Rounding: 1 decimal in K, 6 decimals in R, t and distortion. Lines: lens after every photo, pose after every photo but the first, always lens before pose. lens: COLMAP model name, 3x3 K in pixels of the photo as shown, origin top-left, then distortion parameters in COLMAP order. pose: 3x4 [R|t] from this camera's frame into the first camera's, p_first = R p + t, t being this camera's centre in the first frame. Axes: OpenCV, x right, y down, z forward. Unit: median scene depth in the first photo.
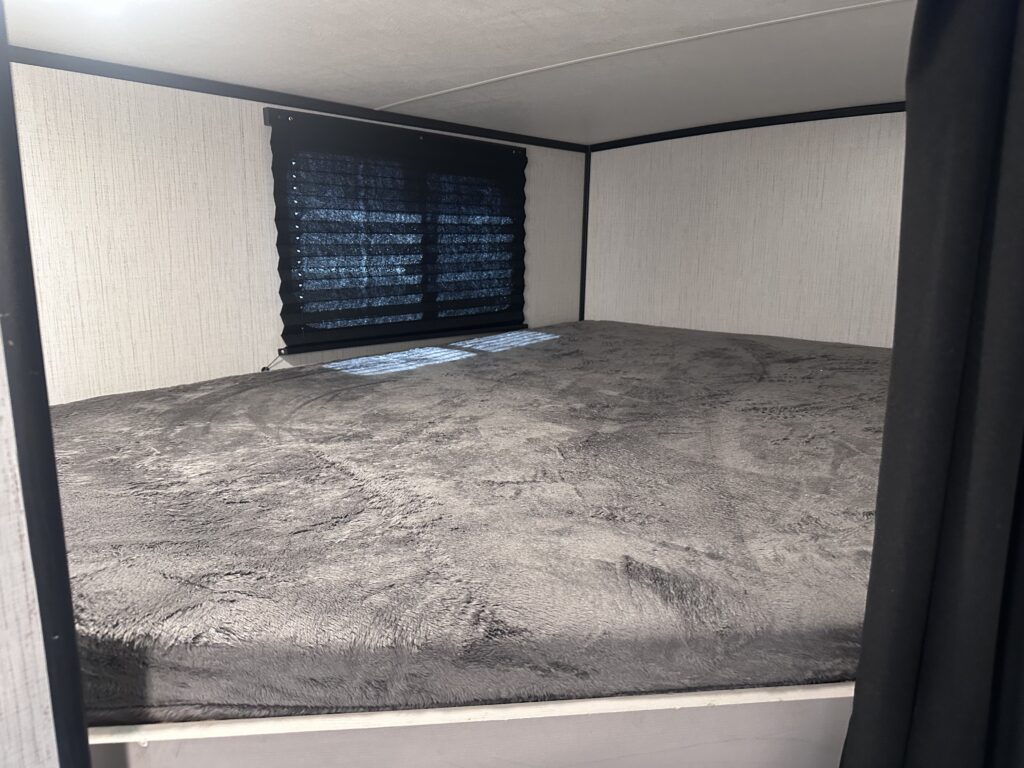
lens RADIAL K [[717.5, 0, 507.4], [0, 717.5, 383.2], [0, 0, 1]] dist [0.043069, -0.046132]
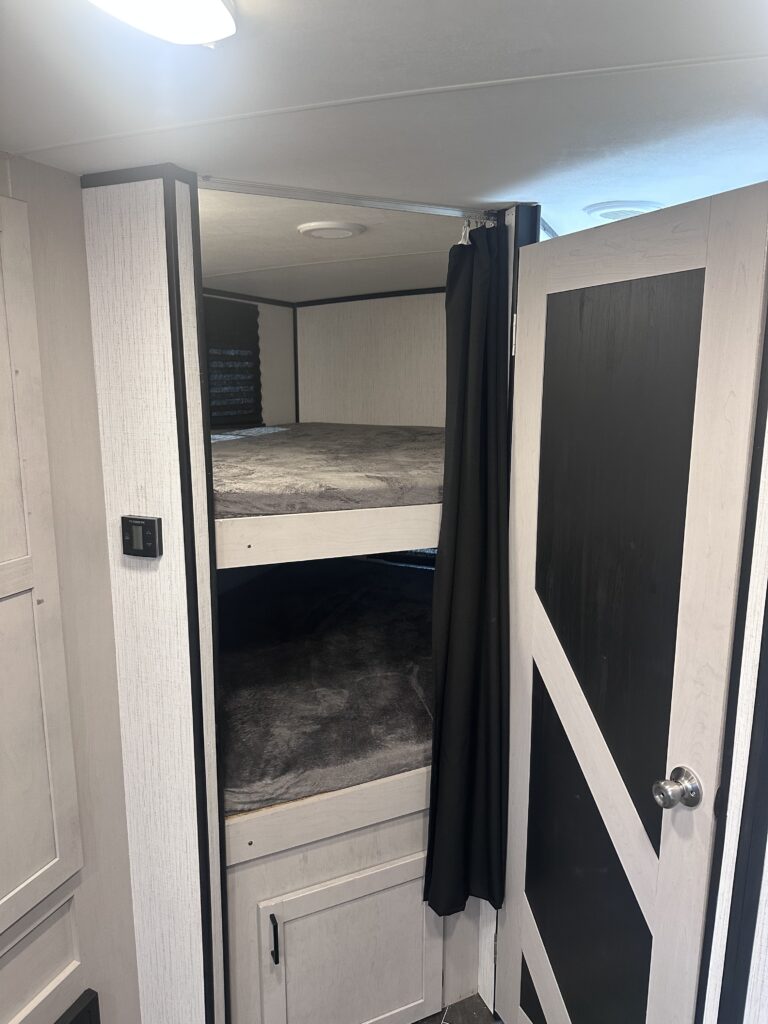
lens RADIAL K [[717.5, 0, 387.2], [0, 717.5, 514.3], [0, 0, 1]] dist [0.043069, -0.046132]
pose [[0.957189, -0.051965, 0.284762, -0.177906], [0.054509, 0.998513, -0.001010, 0.131440], [-0.284286, 0.016489, 0.958598, -0.534566]]
